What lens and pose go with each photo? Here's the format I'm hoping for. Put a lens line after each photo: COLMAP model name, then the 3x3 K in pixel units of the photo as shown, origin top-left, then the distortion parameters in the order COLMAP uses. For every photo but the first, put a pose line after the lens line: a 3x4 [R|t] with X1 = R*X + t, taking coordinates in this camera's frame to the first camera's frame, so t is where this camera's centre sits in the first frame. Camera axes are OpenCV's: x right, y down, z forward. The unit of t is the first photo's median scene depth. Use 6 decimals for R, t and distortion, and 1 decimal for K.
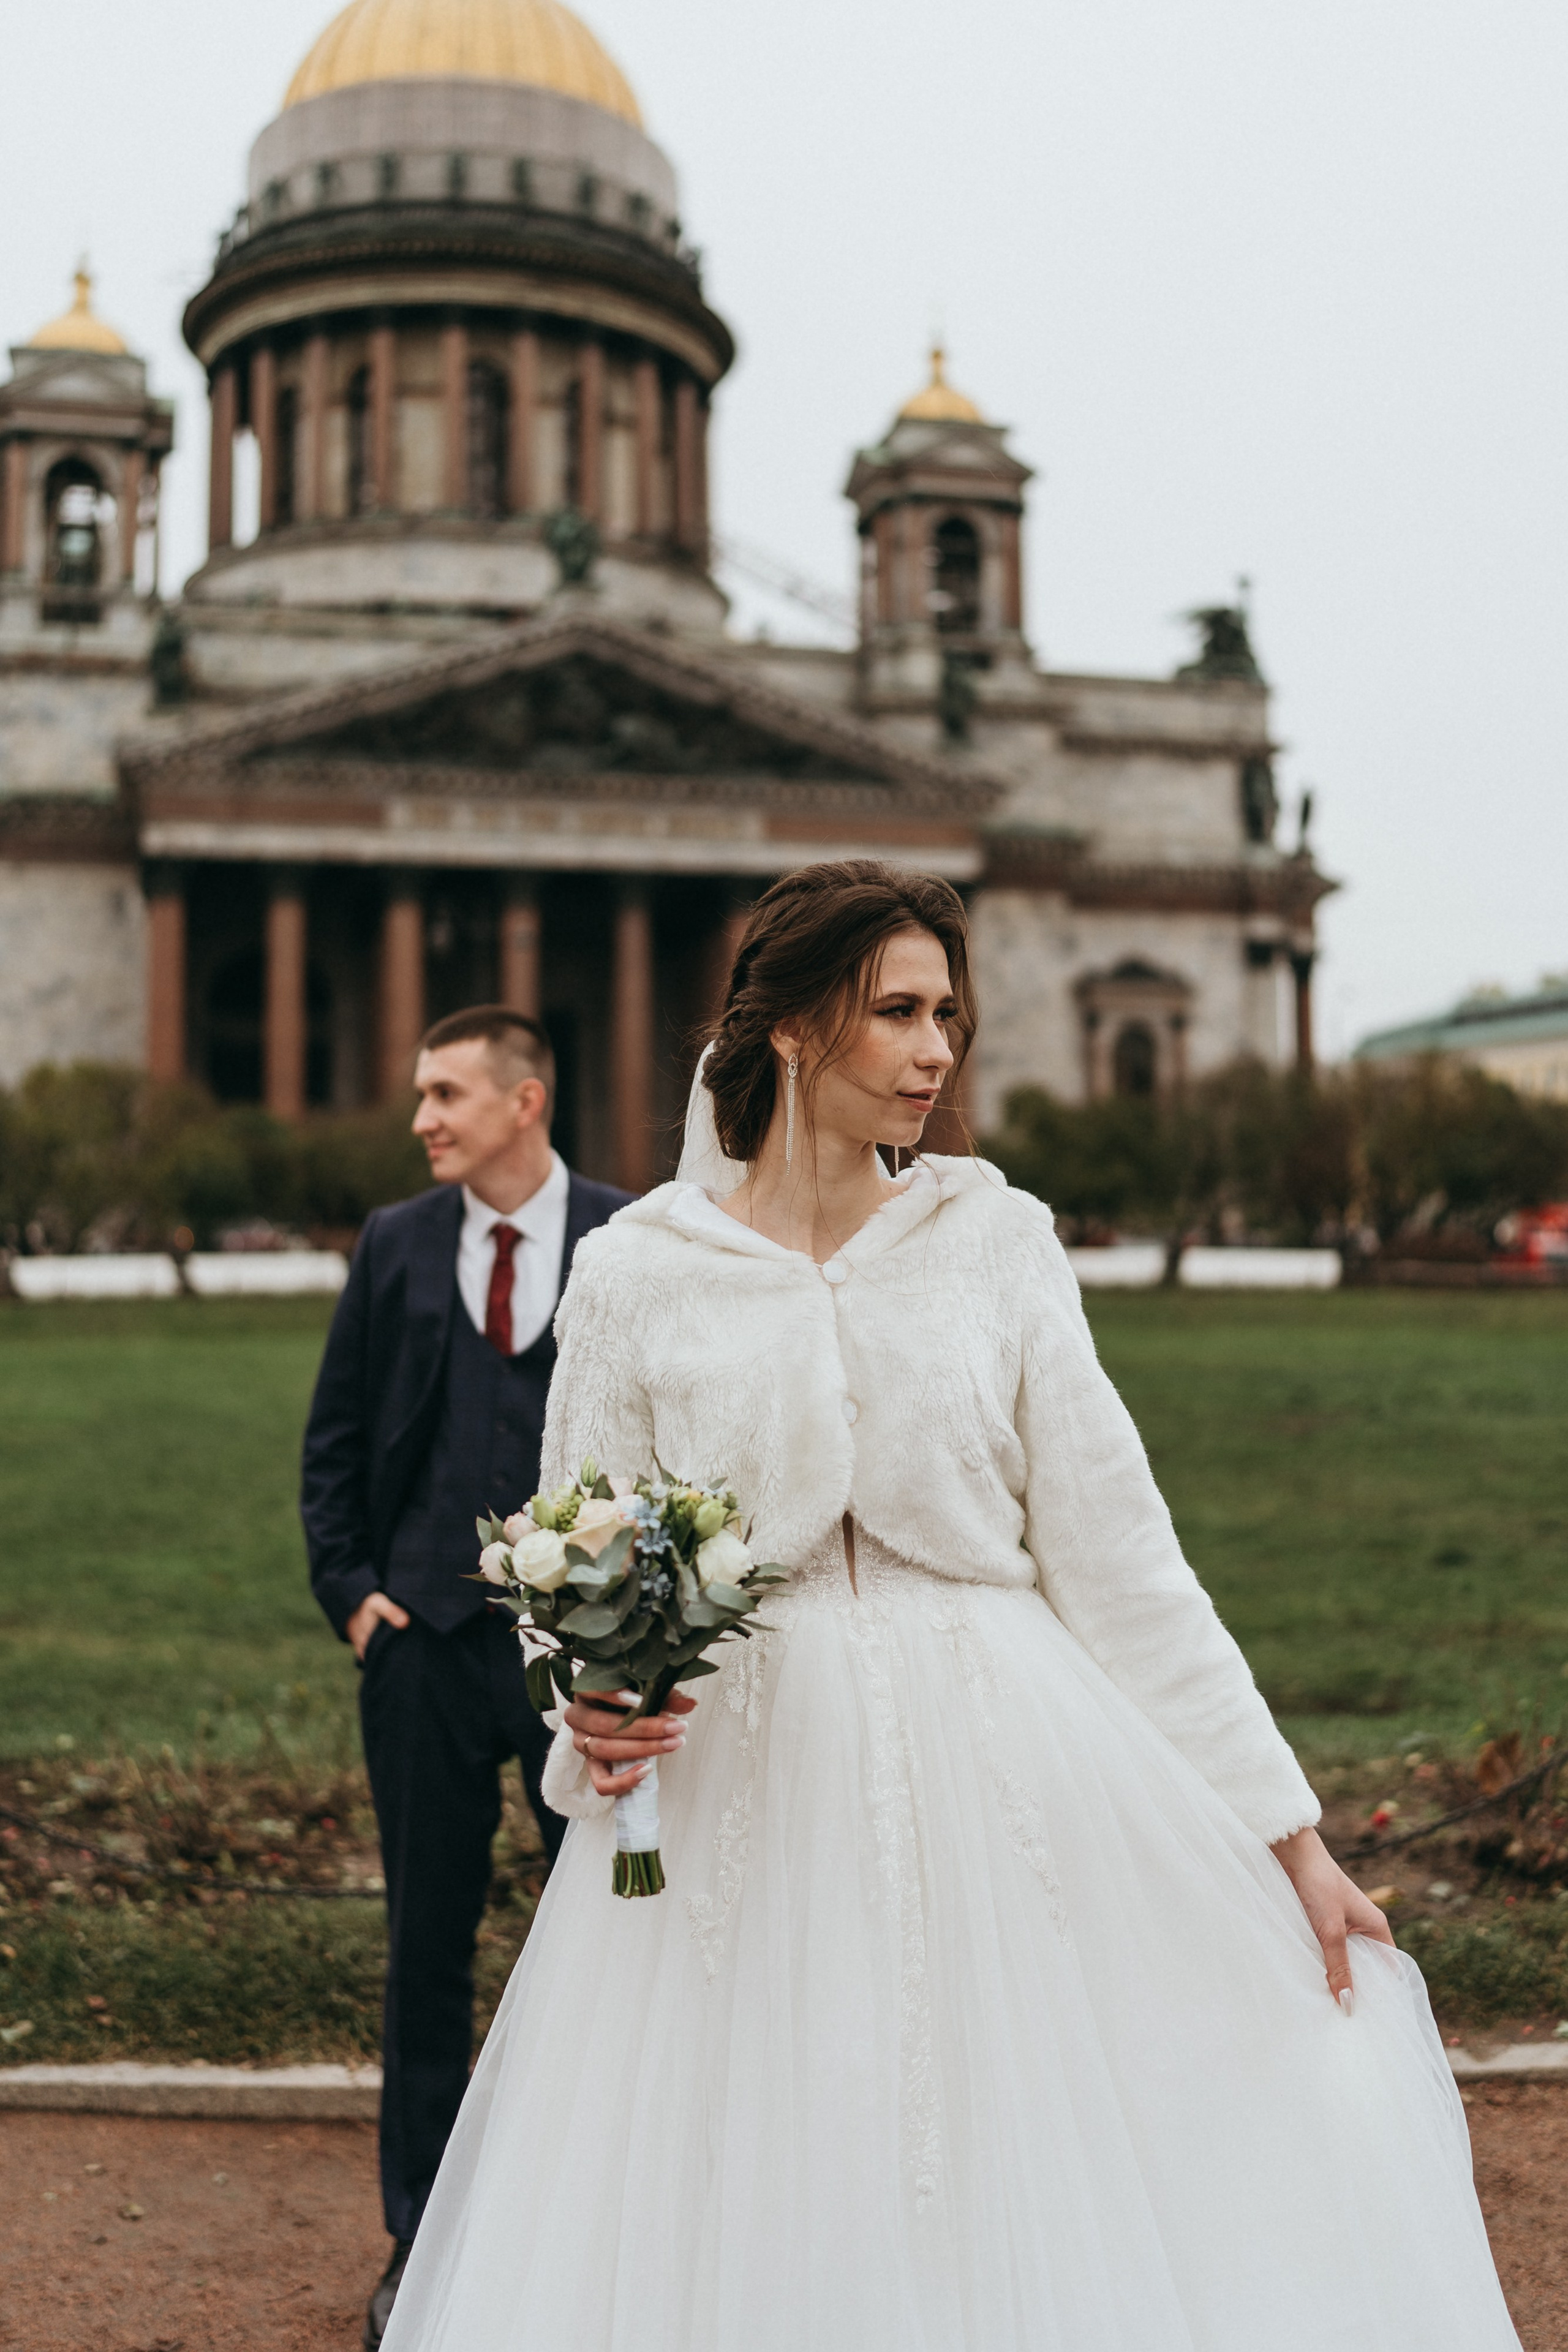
lens RADIAL K [[2383.8, 0, 823.9], [0, 2383.8, 1179.7], [0, 0, 1]] dist [-0.124148, 0.126261]
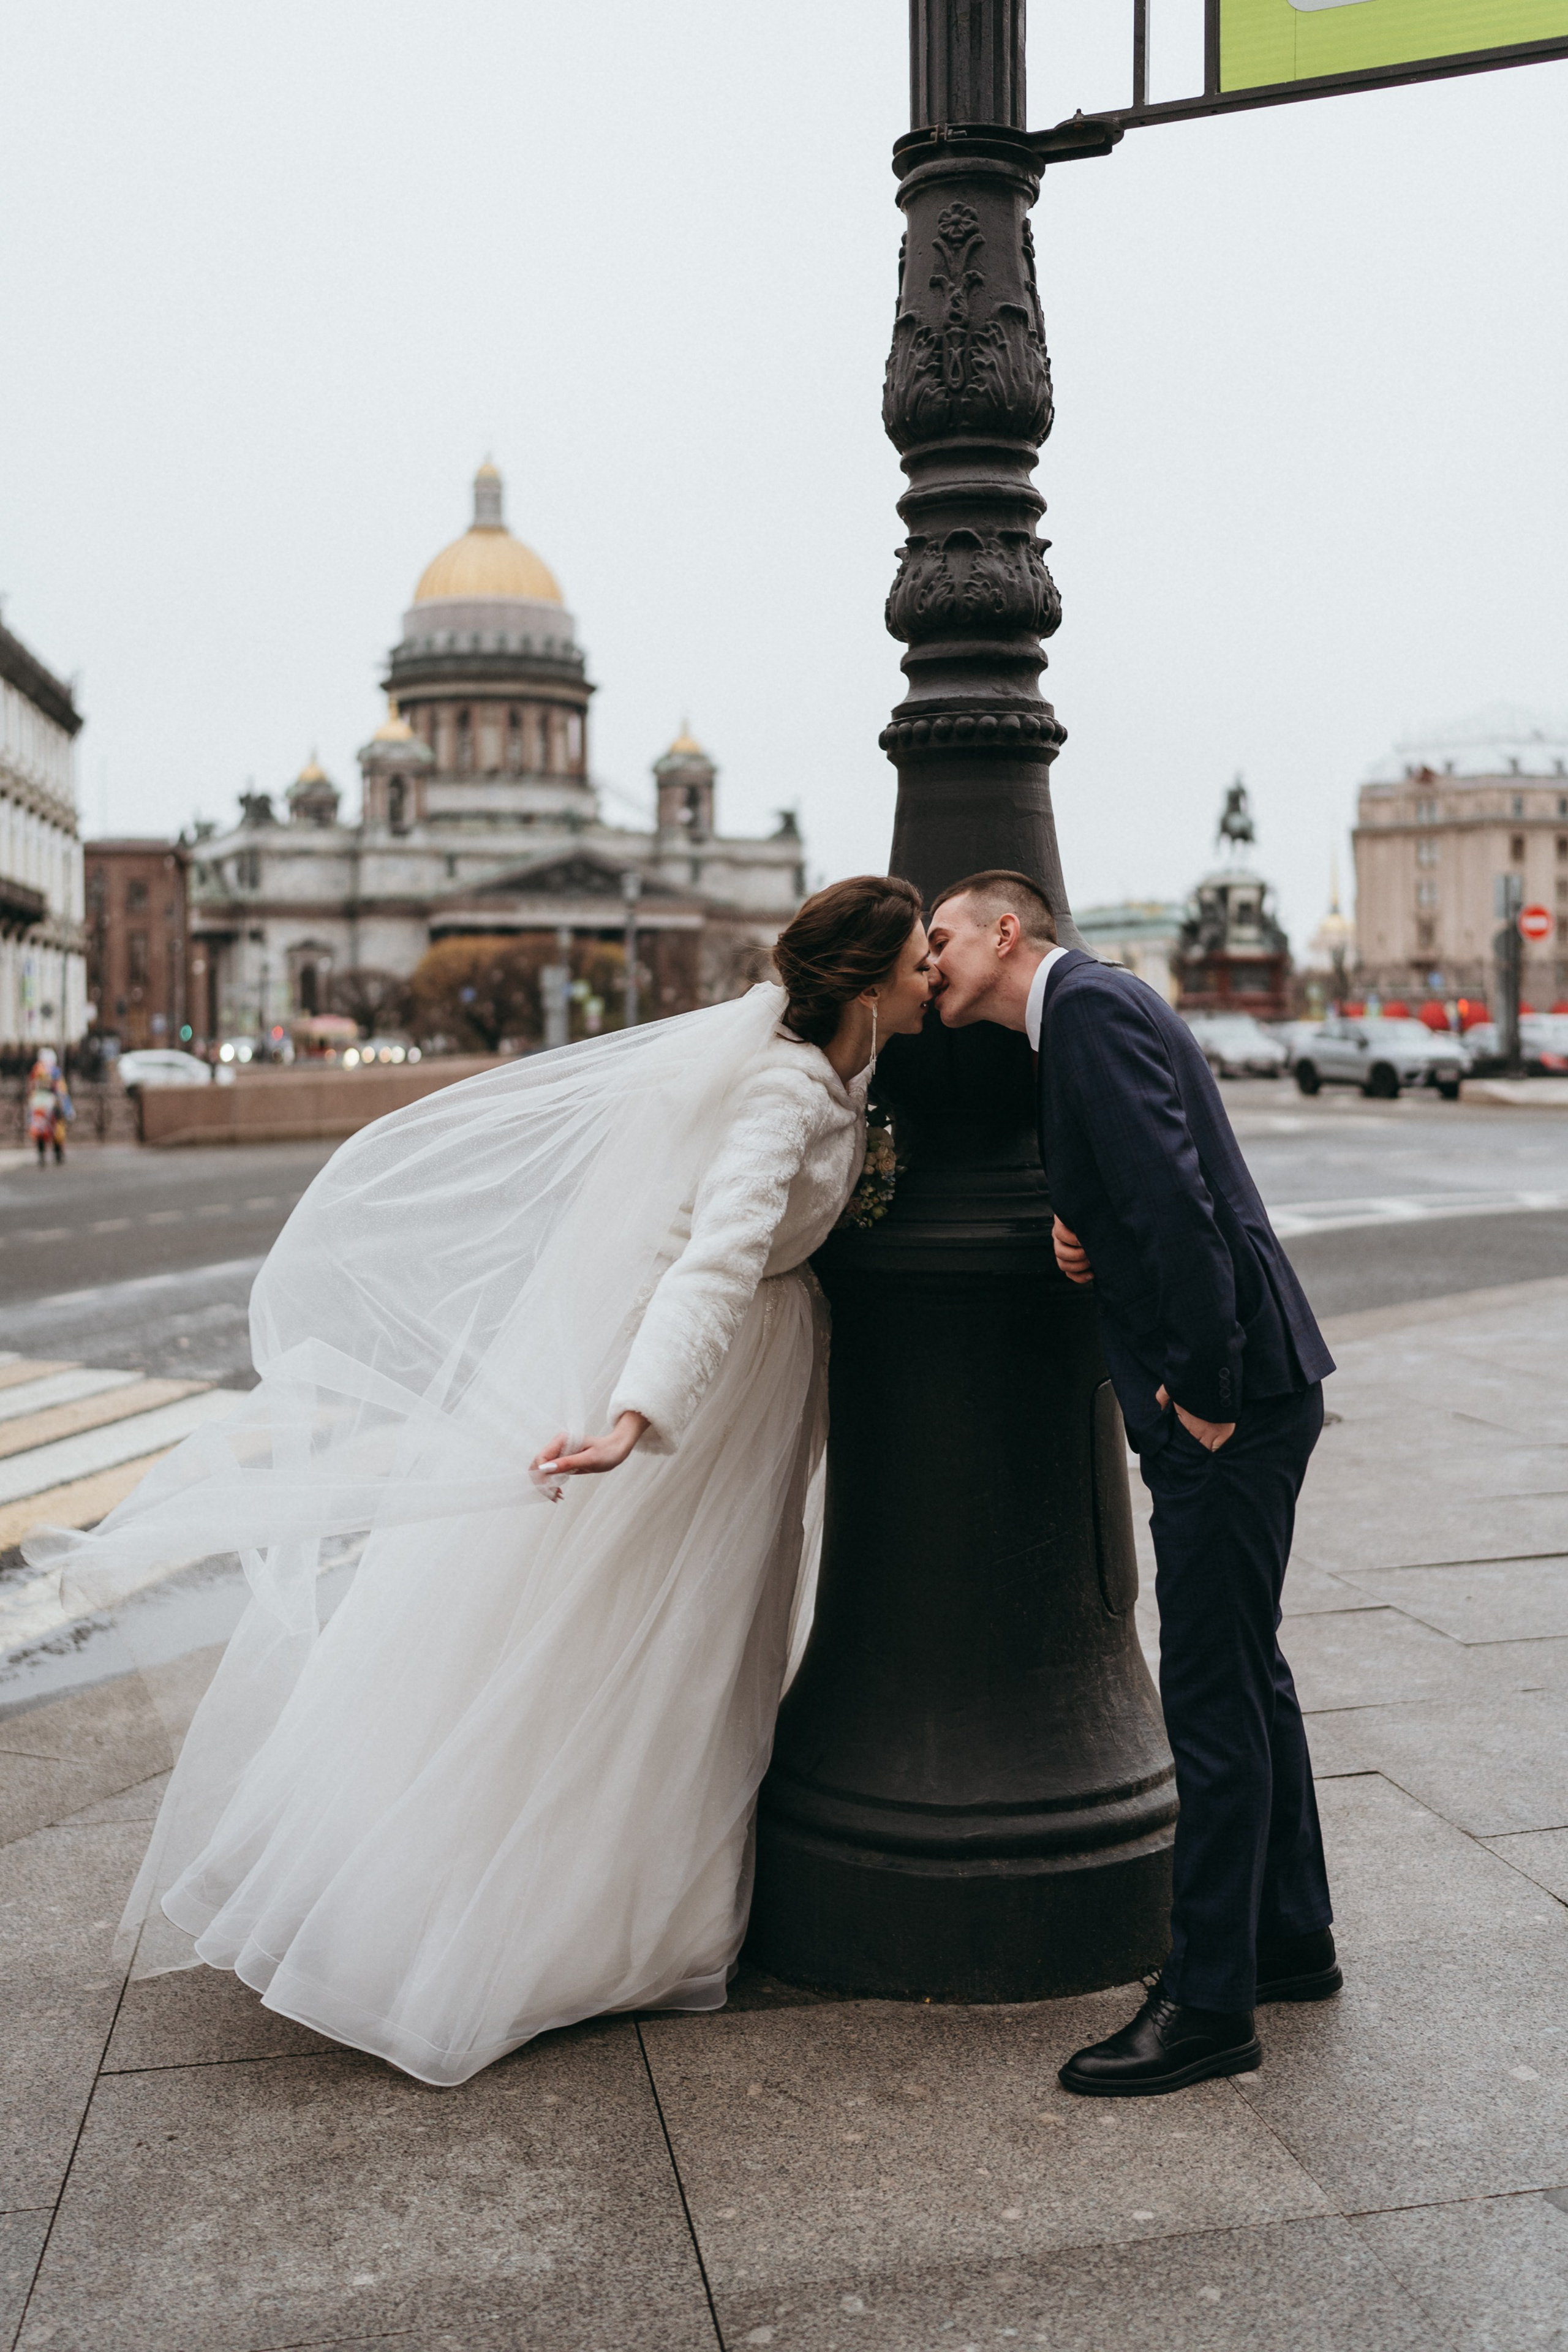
lens RADIAL K [[2383.8, 0, 823.9], [0, 2383.8, 1179.7], [0, 0, 1]] dist [-0.124148, 0.126261]
pose [[0.988145, -0.009112, 0.153255, -0.229784], [-0.001732, 0.997512, 0.070476, -0.015042], [-0.153516, -0.069905, 0.985670, -1.866729]]
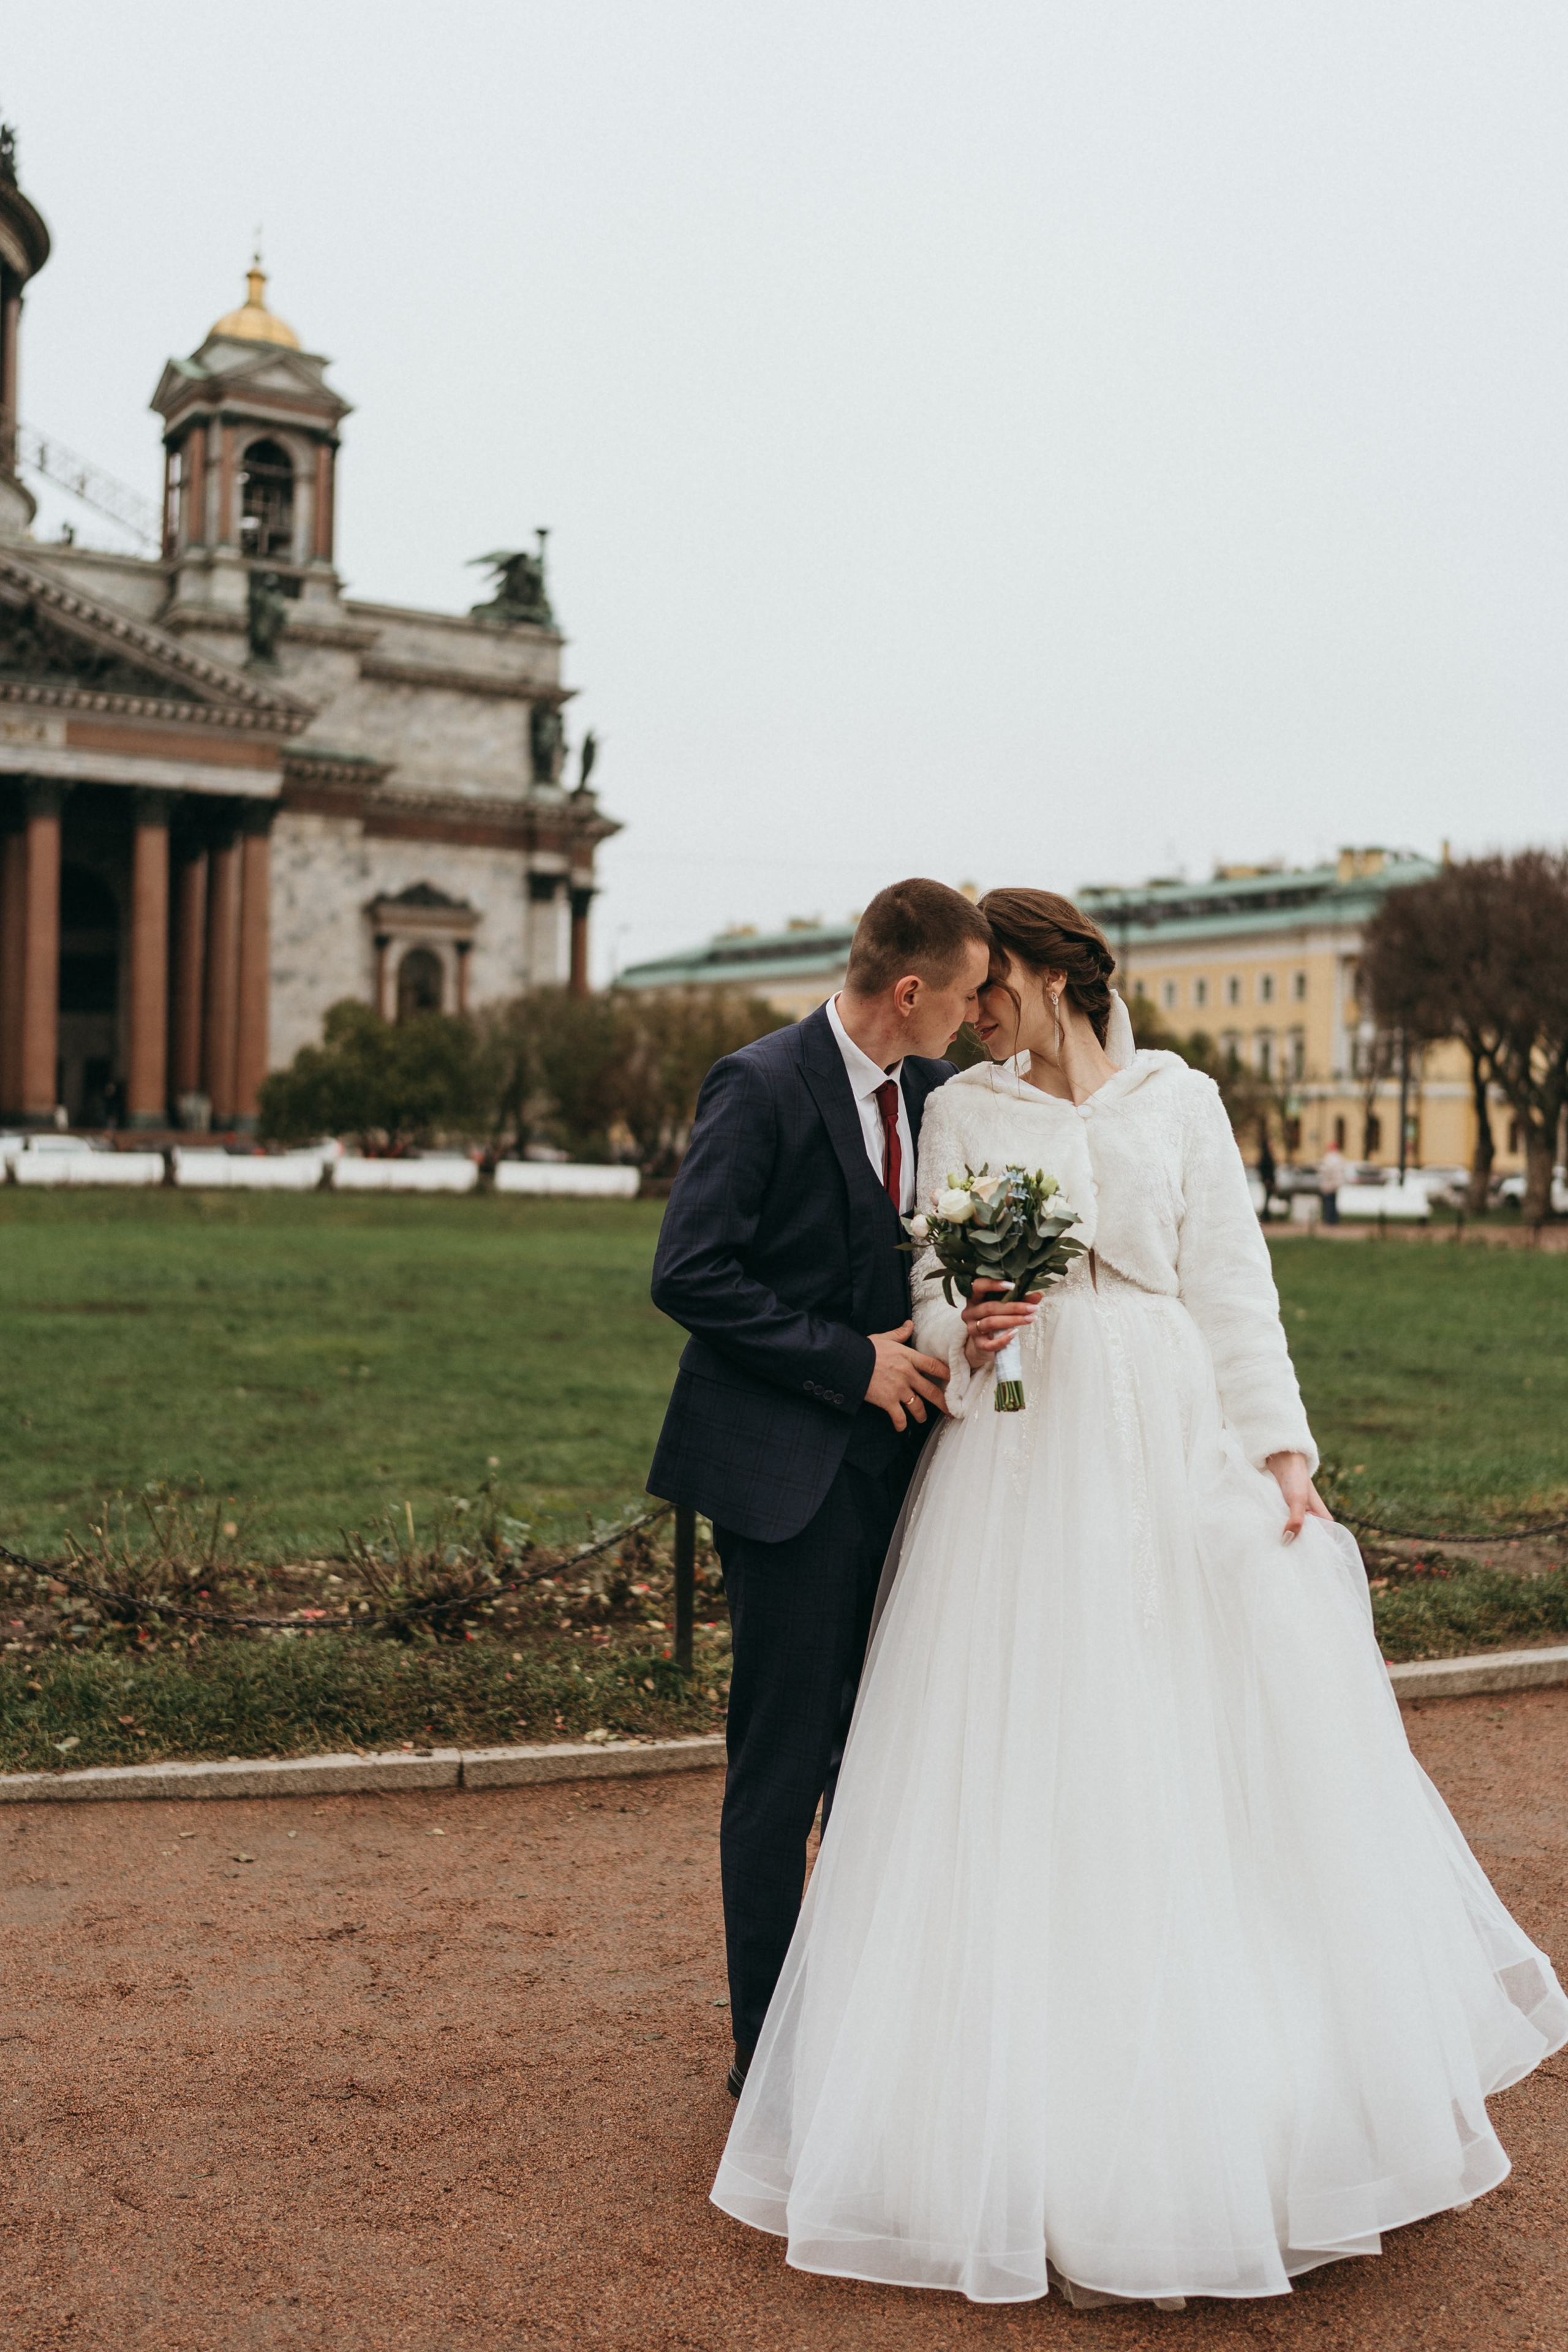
lens RADIAL K [[2283.9, 0, 784.0], [0, 2283.9, 1176.0], [0, 0, 1]] dist [-0.127956, 0.221249]
pose [[0.955061, 0.025720, 0.295290, -0.010559], [-0.035811, 0.998943, 0.028816, 0.000609], [-0.294237, -0.038096, 0.954973, -0.007001]]
